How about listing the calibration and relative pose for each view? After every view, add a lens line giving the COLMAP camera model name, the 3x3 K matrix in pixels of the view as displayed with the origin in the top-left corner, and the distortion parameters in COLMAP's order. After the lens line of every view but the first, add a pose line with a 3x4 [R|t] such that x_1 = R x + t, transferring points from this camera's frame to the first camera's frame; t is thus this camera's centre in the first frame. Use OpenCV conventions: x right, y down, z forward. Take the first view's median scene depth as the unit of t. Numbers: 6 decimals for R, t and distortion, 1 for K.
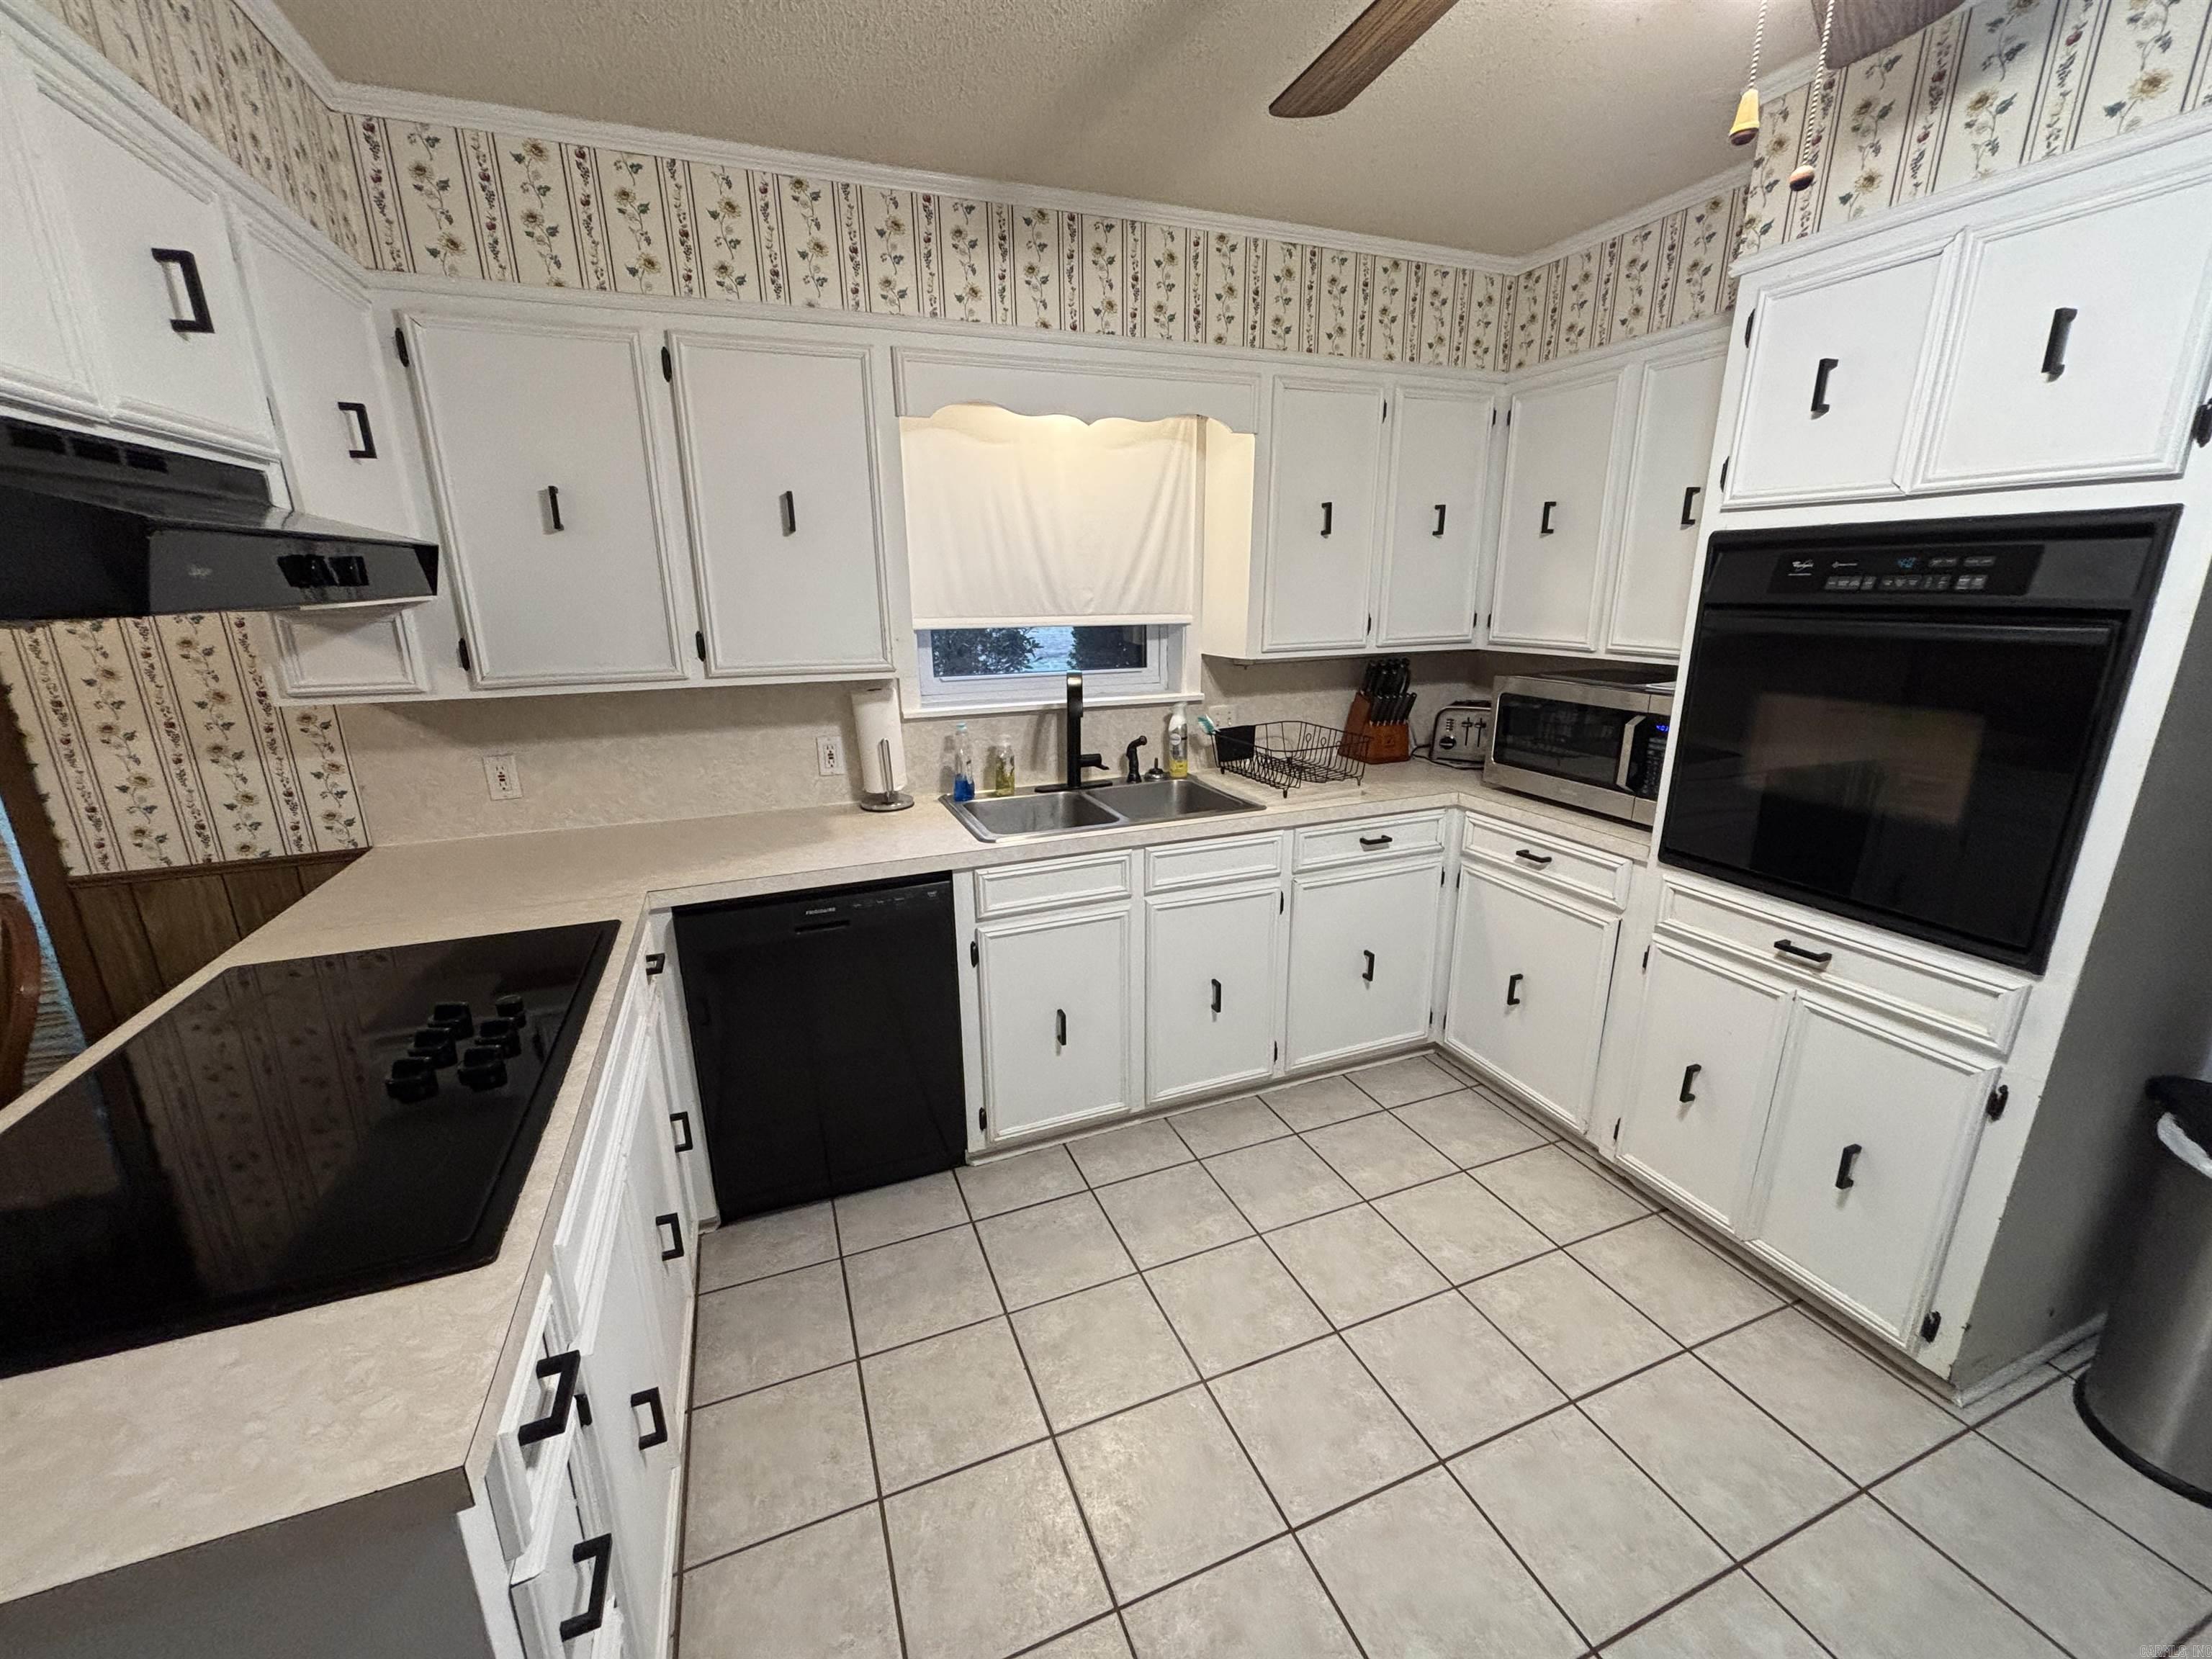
lens RADIAL K [[886.3, 0, 1103.7], [0, 886.3, 830.5], [0, 0, 1]] dist [-0.001764, -0.000236]
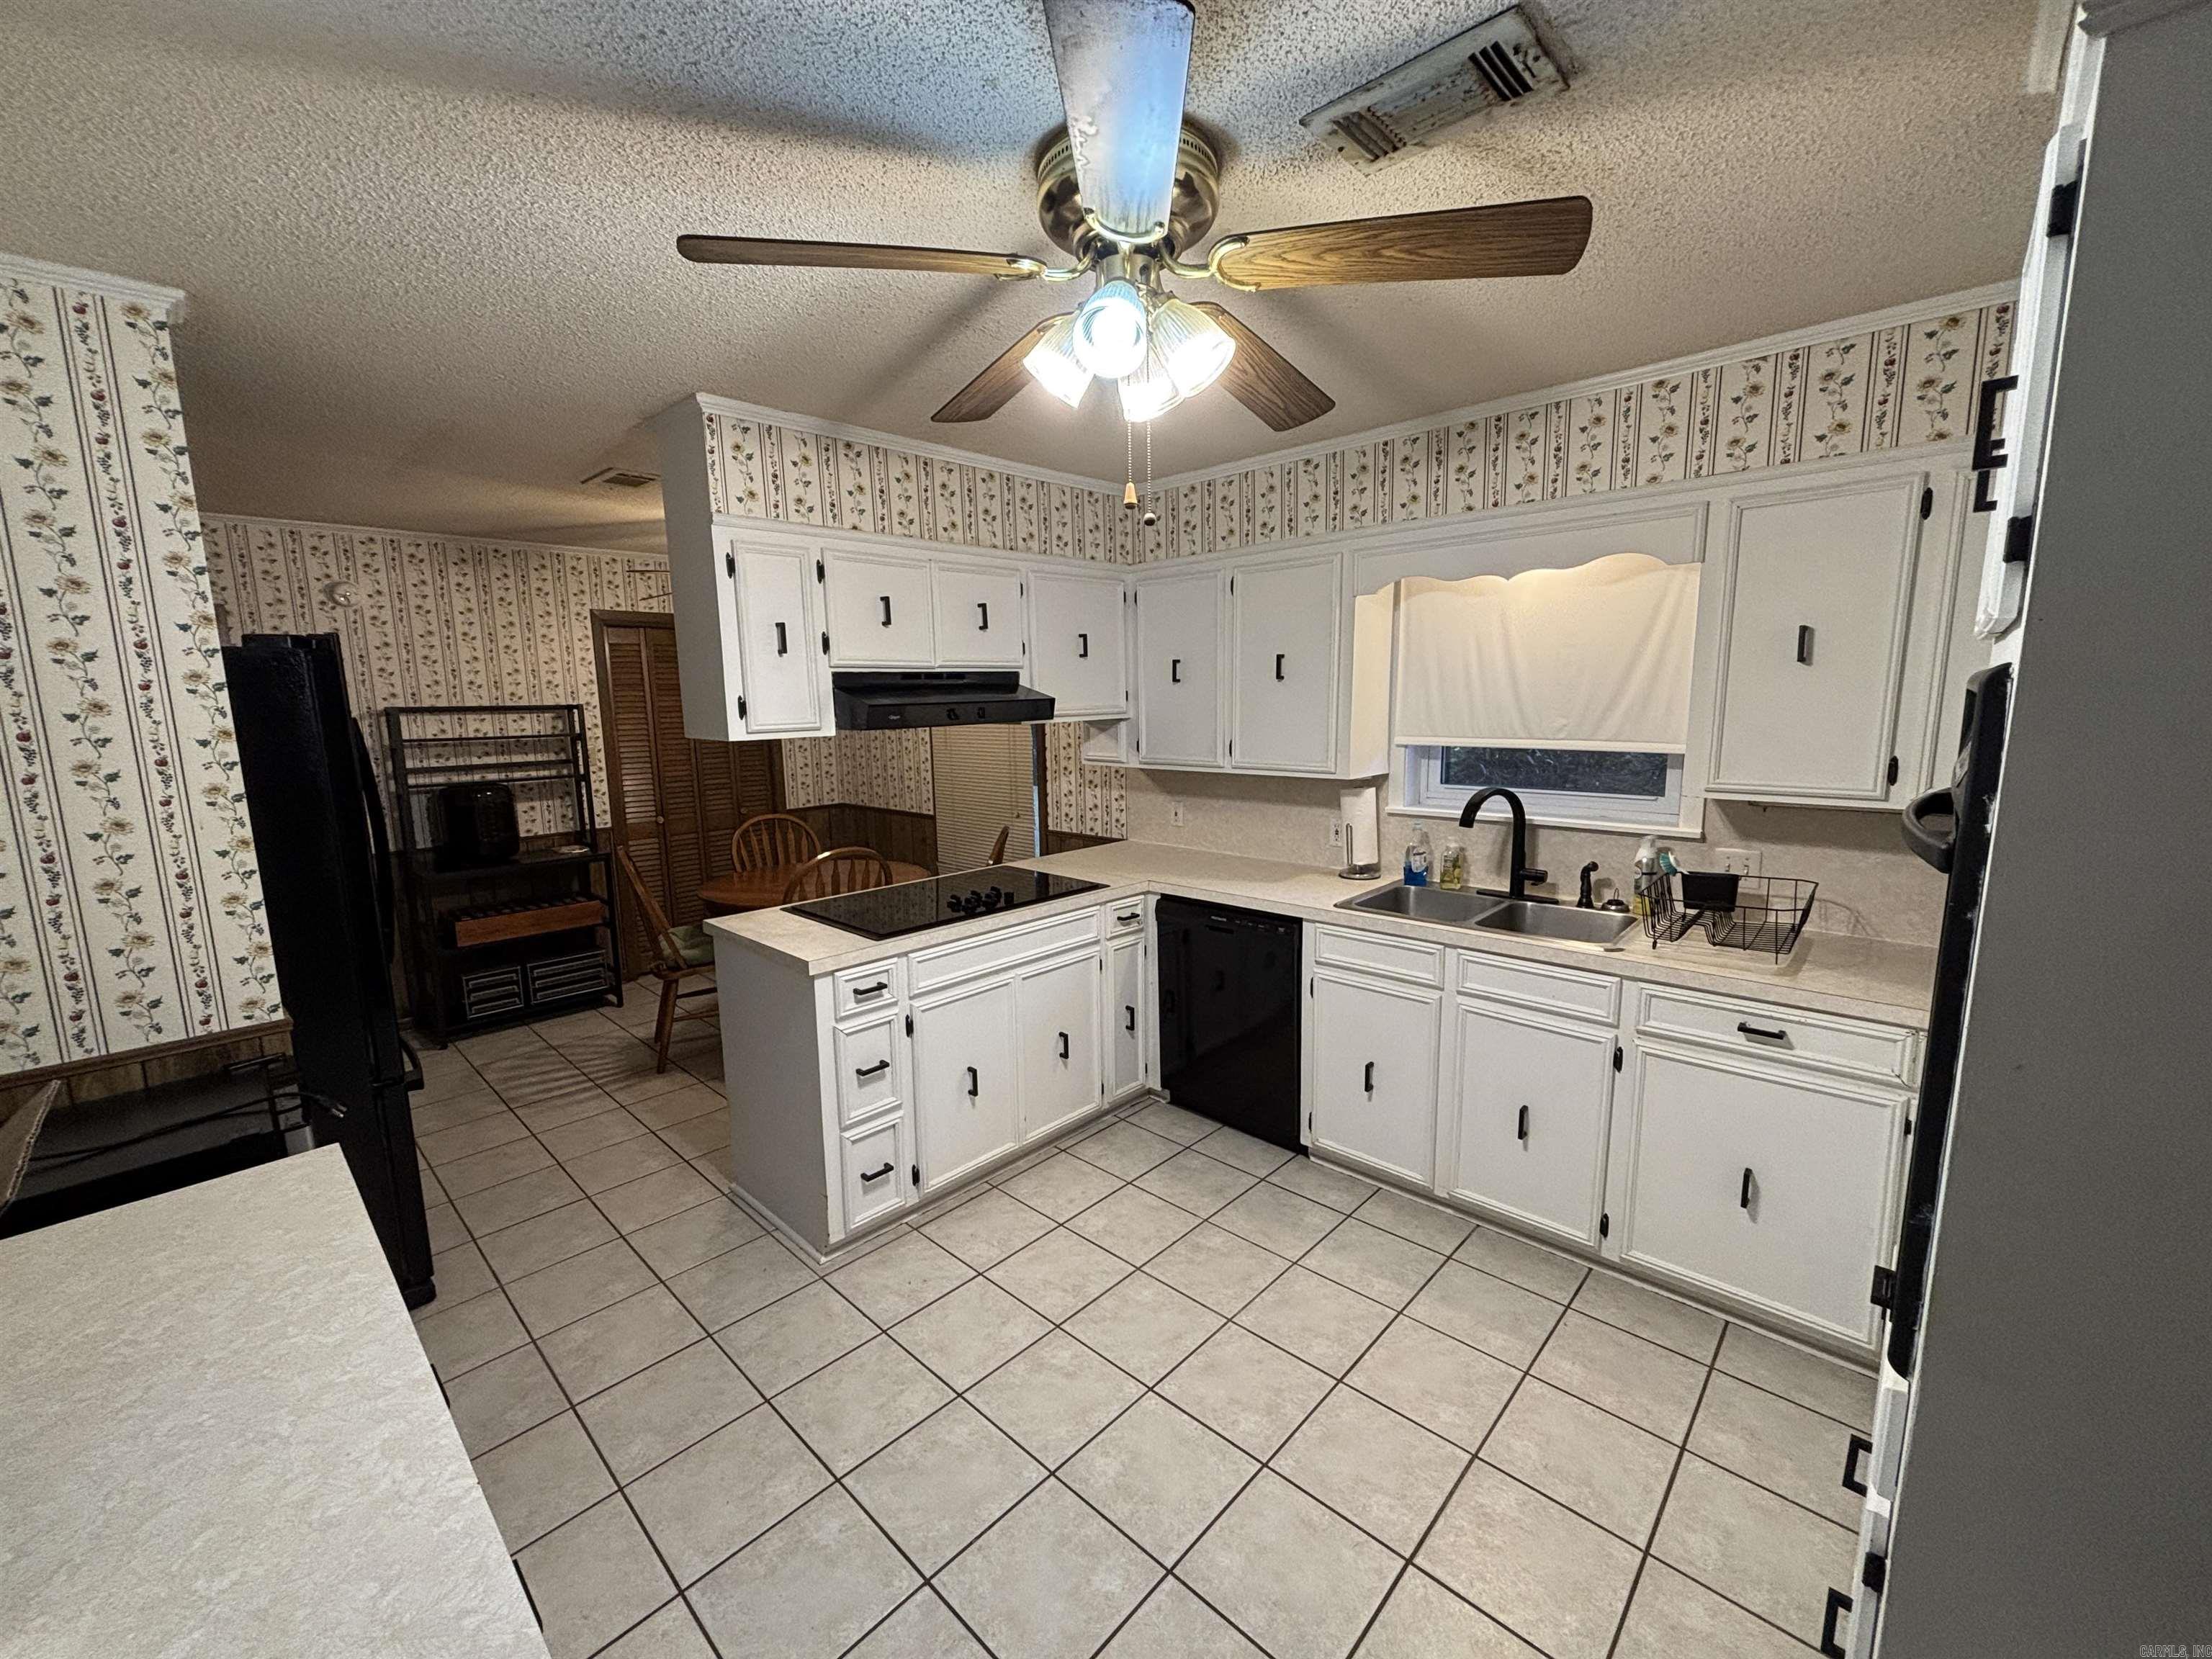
lens RADIAL K [[886.3, 0, 1101.5], [0, 886.3, 829.2], [0, 0, 1]] dist [-0.001764, -0.000236]
pose [[0.426391, 0.141583, -0.893390, 0.848569], [-0.228942, 0.972407, 0.044838, -0.076122], [0.875087, 0.185416, 0.447039, 0.087165]]
